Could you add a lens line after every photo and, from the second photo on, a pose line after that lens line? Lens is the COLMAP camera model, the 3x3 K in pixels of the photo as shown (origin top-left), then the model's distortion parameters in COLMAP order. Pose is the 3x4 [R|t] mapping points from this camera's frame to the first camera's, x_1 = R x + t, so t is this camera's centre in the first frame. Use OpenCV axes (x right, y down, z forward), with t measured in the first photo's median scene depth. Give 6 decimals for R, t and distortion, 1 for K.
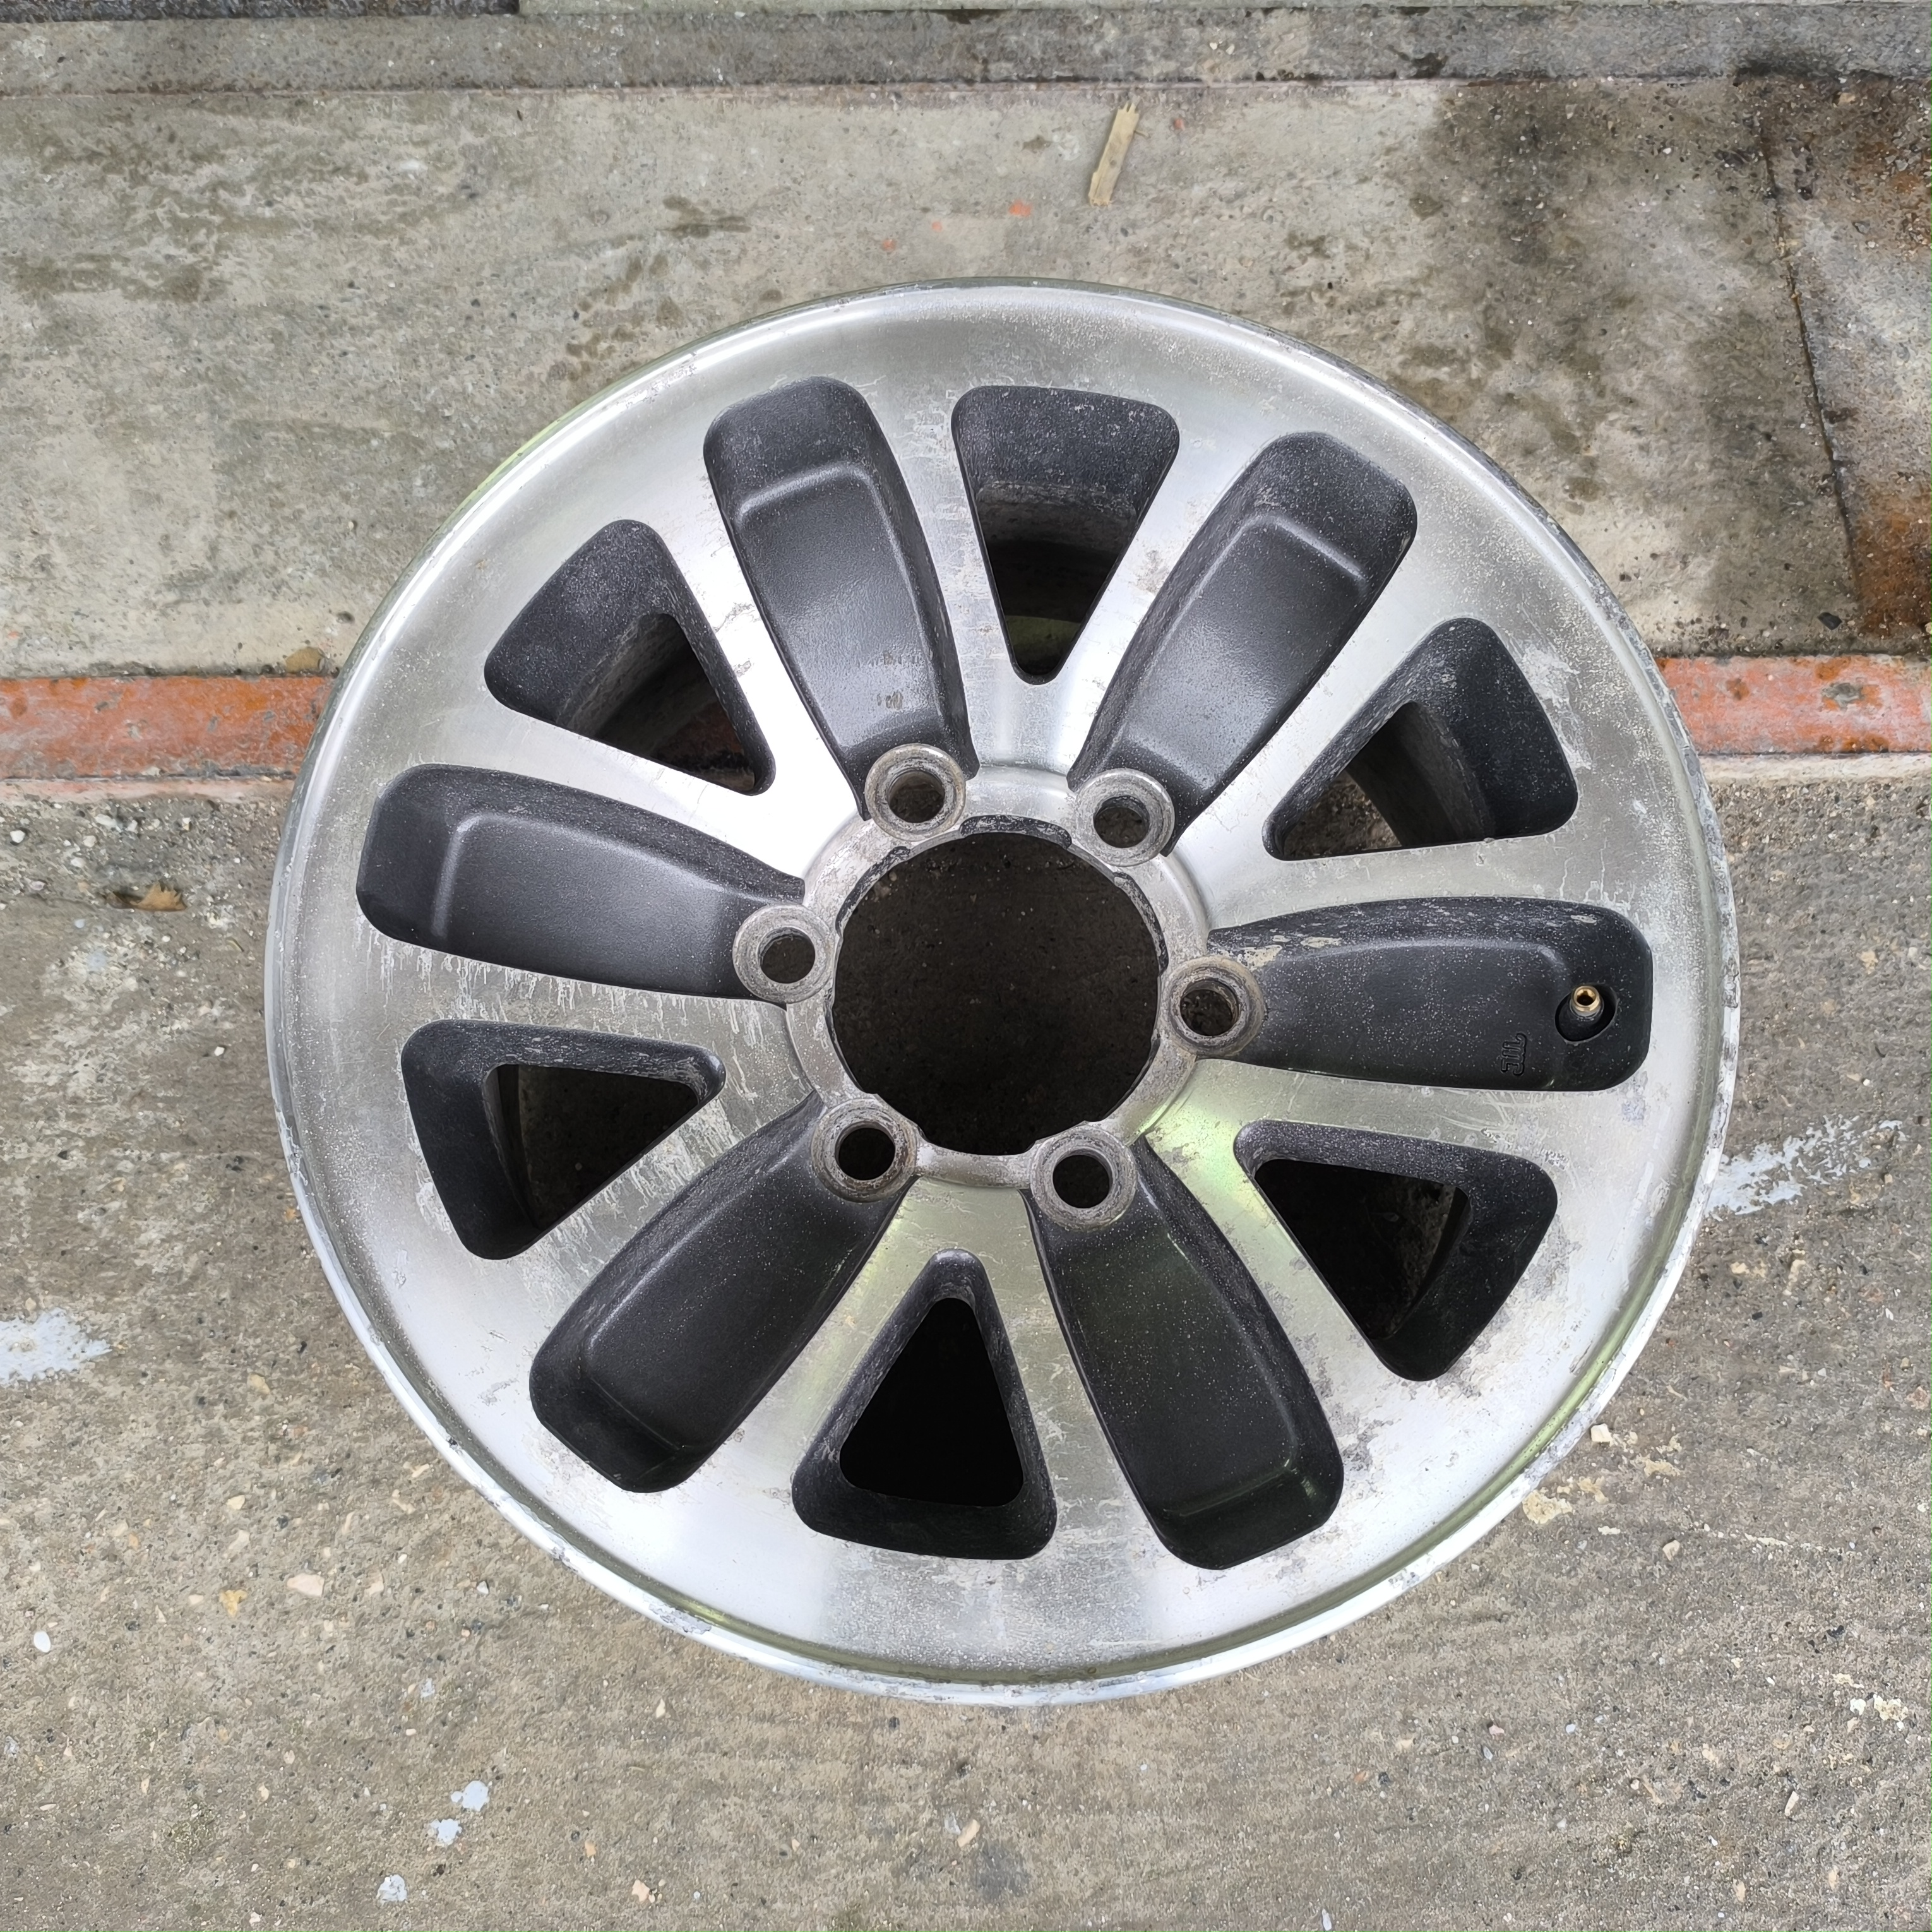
lens RADIAL K [[1874.5, 0, 899.8], [0, 1874.5, 932.1], [0, 0, 1]] dist [-0.006132, -0.038719]
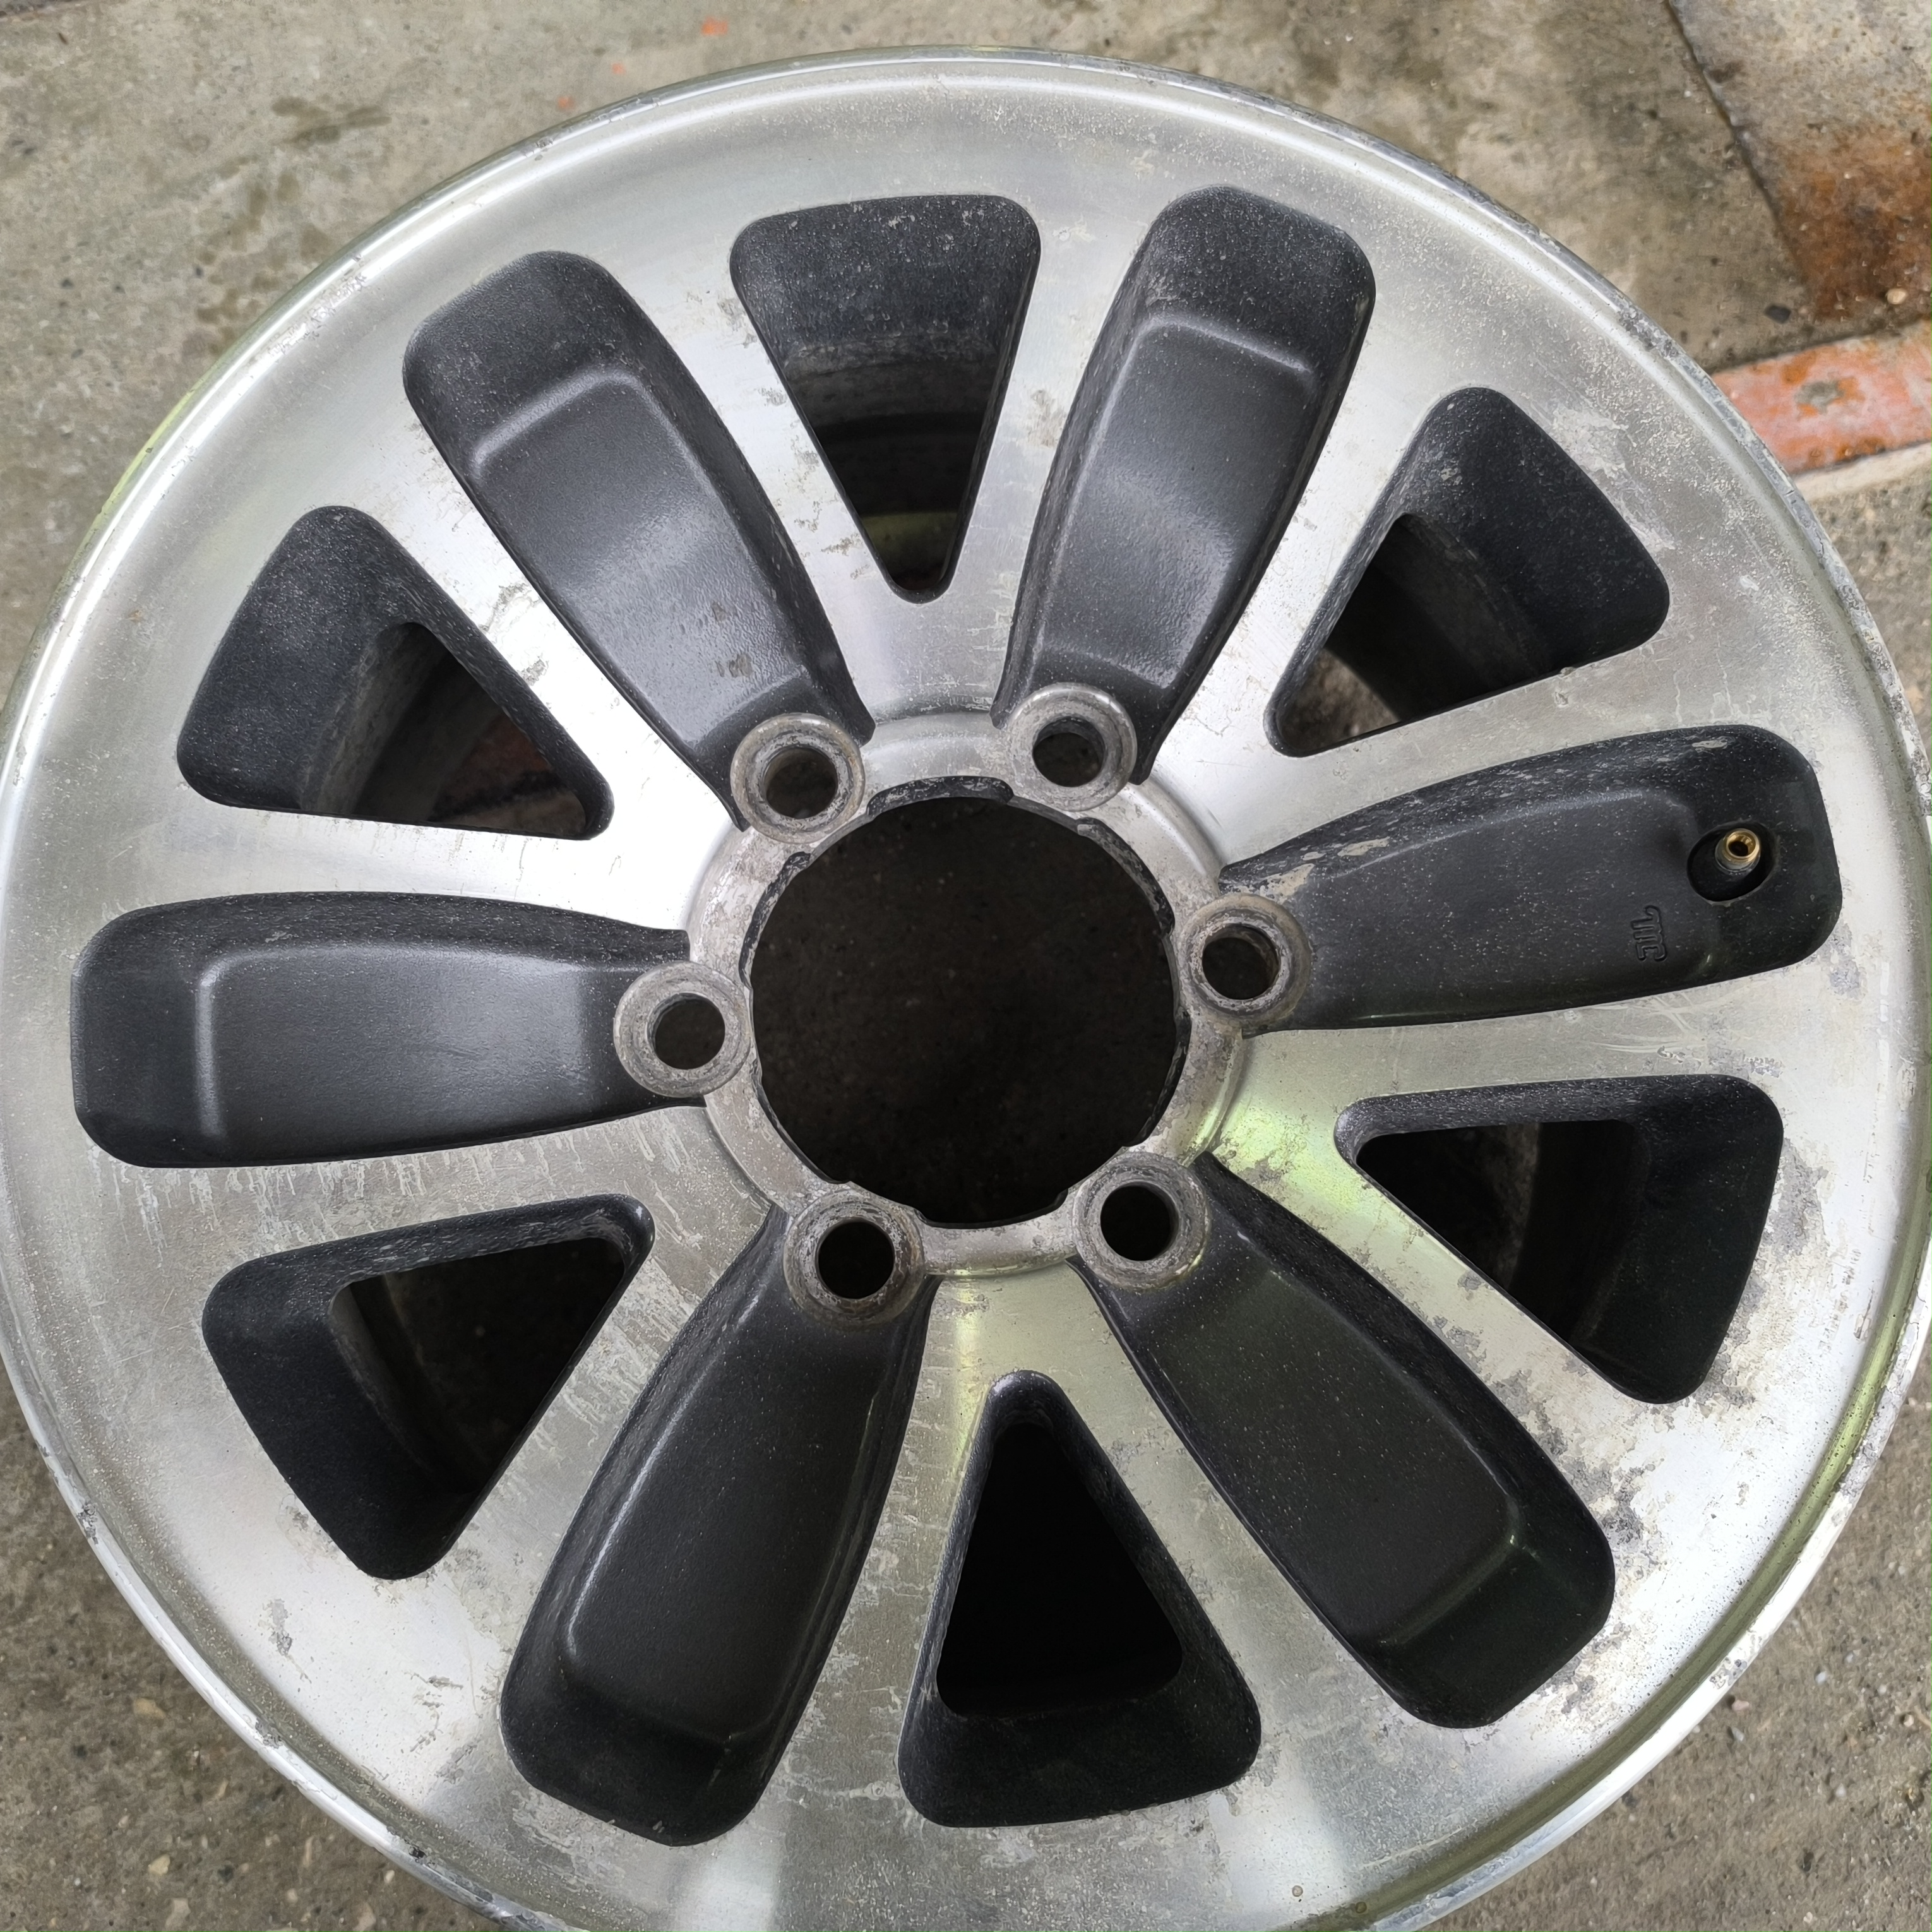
lens RADIAL K [[1920.7, 0, 945.7], [0, 1920.7, 966.0], [0, 0, 1]] dist [-0.026936, 0.006294]
pose [[0.964608, -0.244906, 0.097739, -0.029488], [0.238471, 0.968401, 0.073015, -0.045277], [-0.112532, -0.047123, 0.992530, 0.231027]]
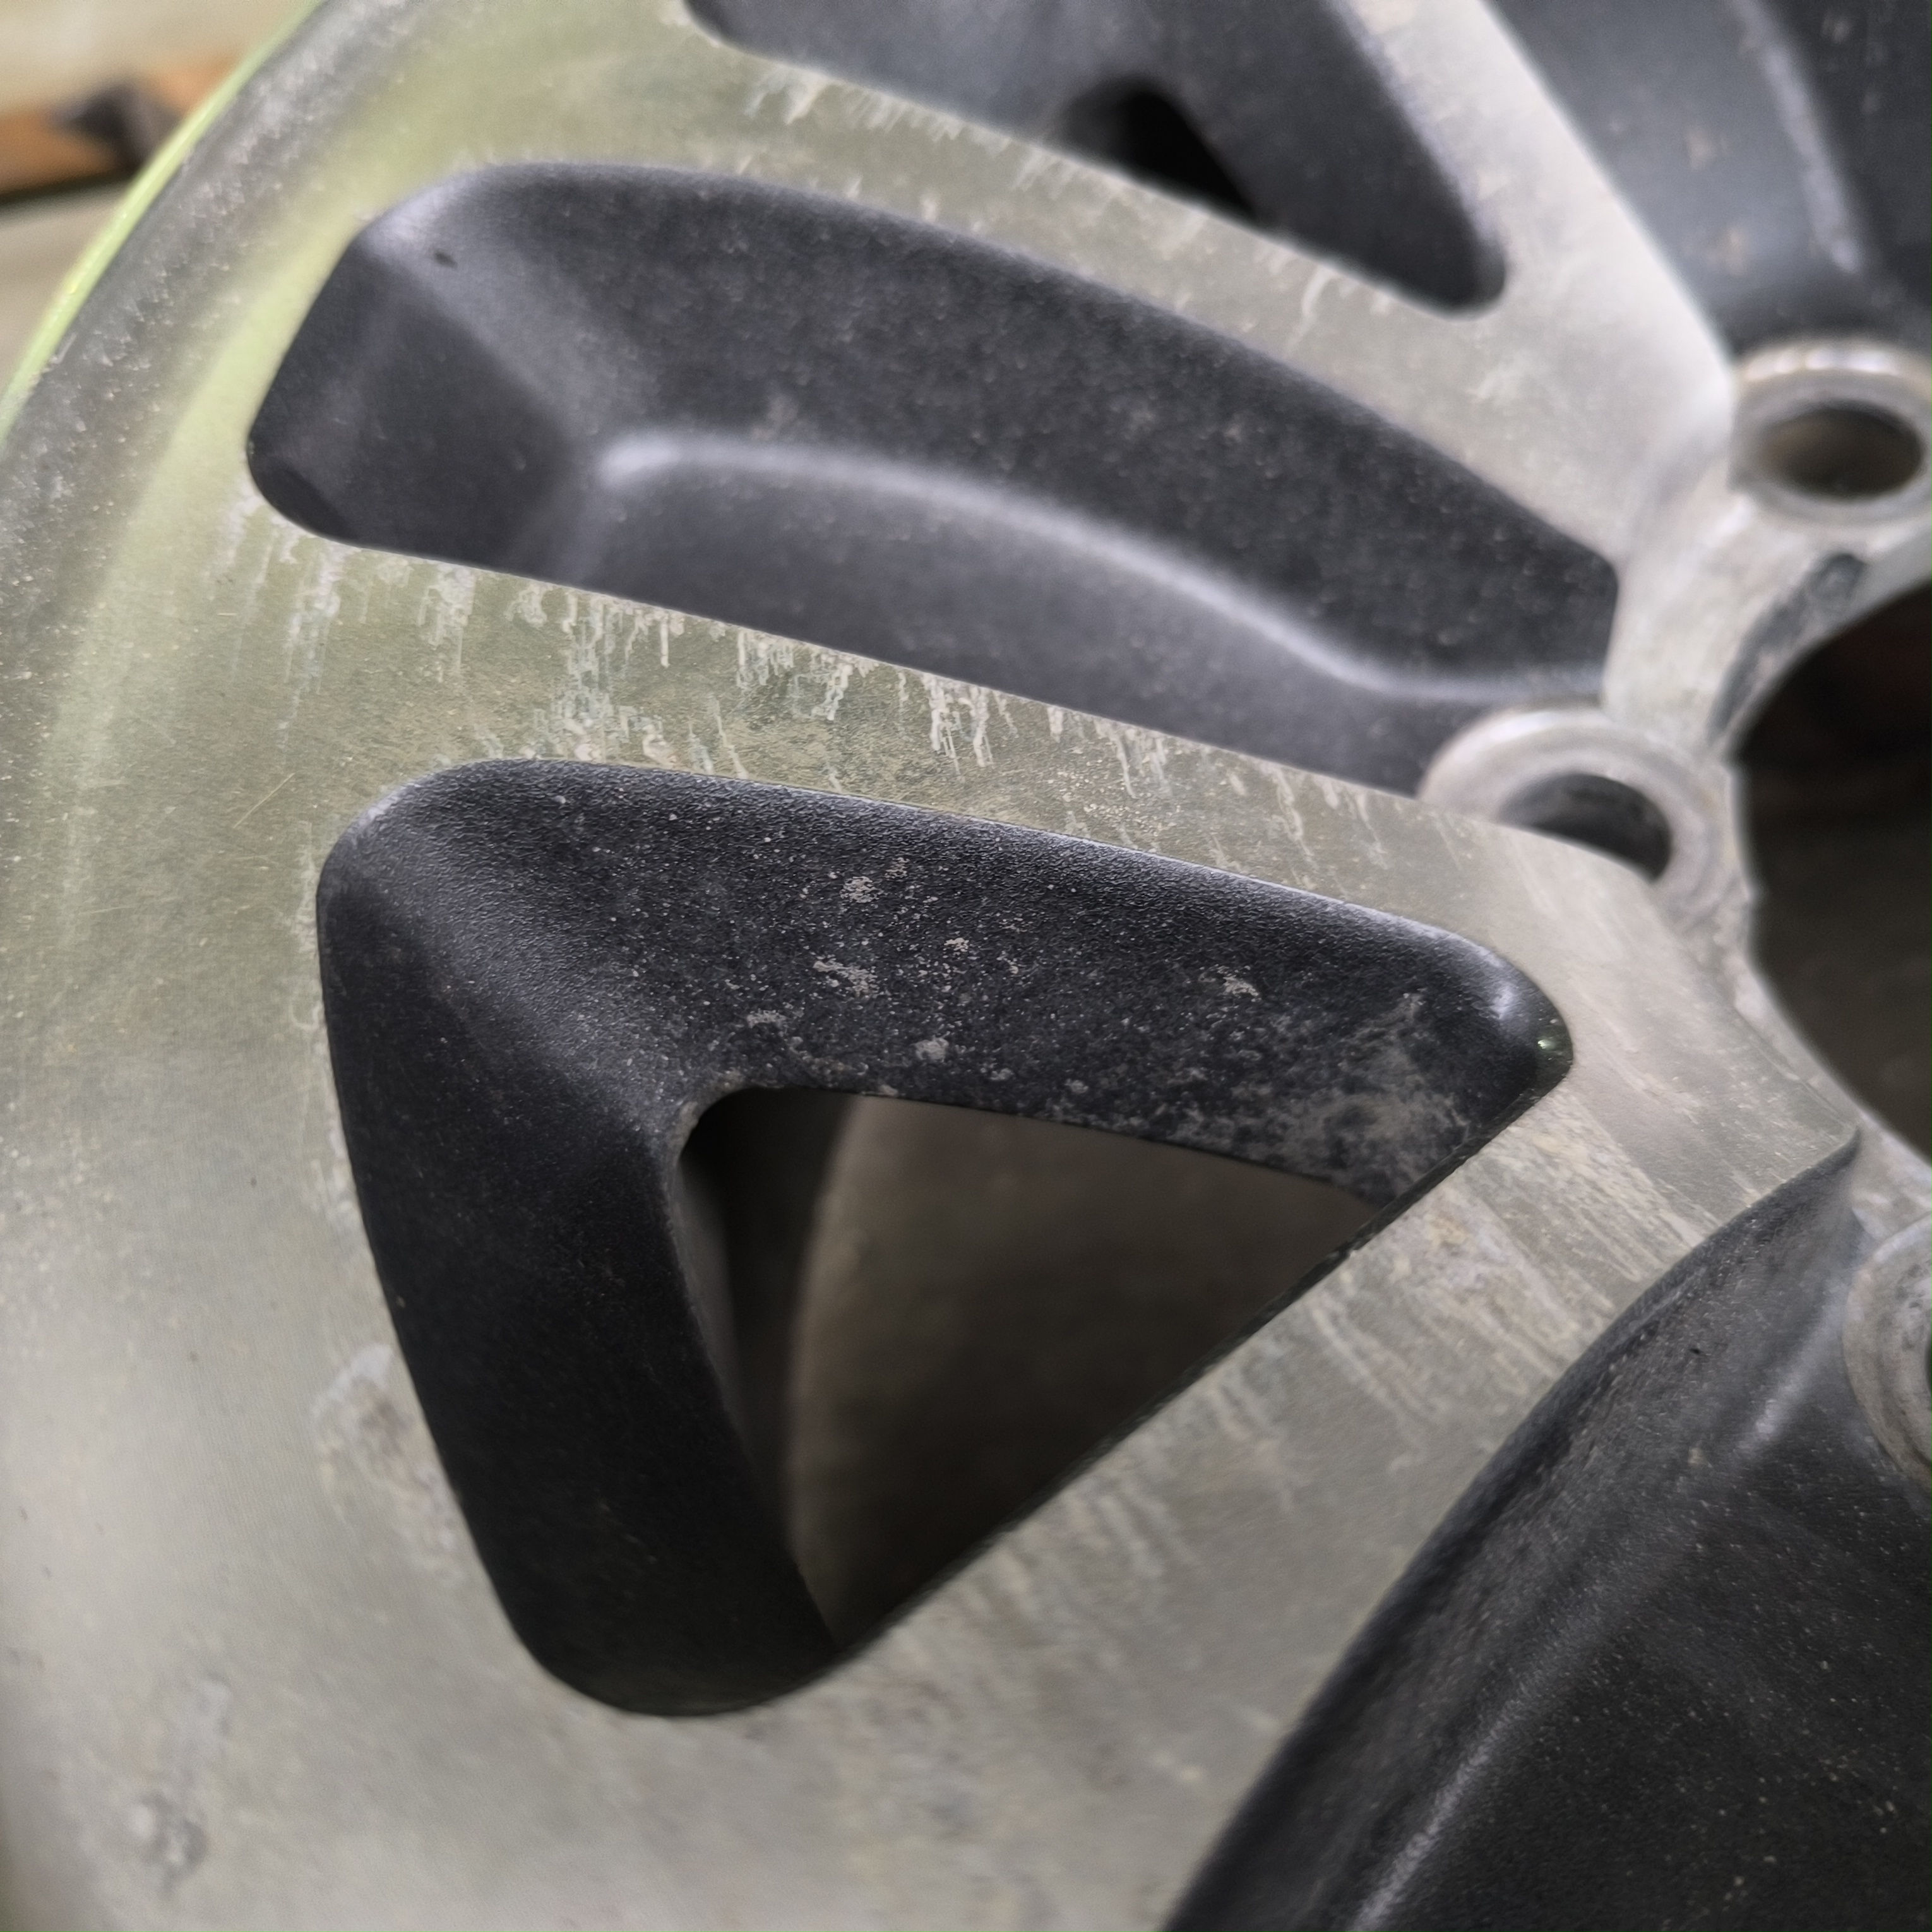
lens RADIAL K [[1874.5, 0, 899.8], [0, 1874.5, 932.1], [0, 0, 1]] dist [-0.006132, -0.038719]
pose [[0.989517, -0.088788, -0.113894, -0.144595], [0.039422, 0.924791, -0.378427, 0.149294], [0.138928, 0.369970, 0.918597, 0.694792]]
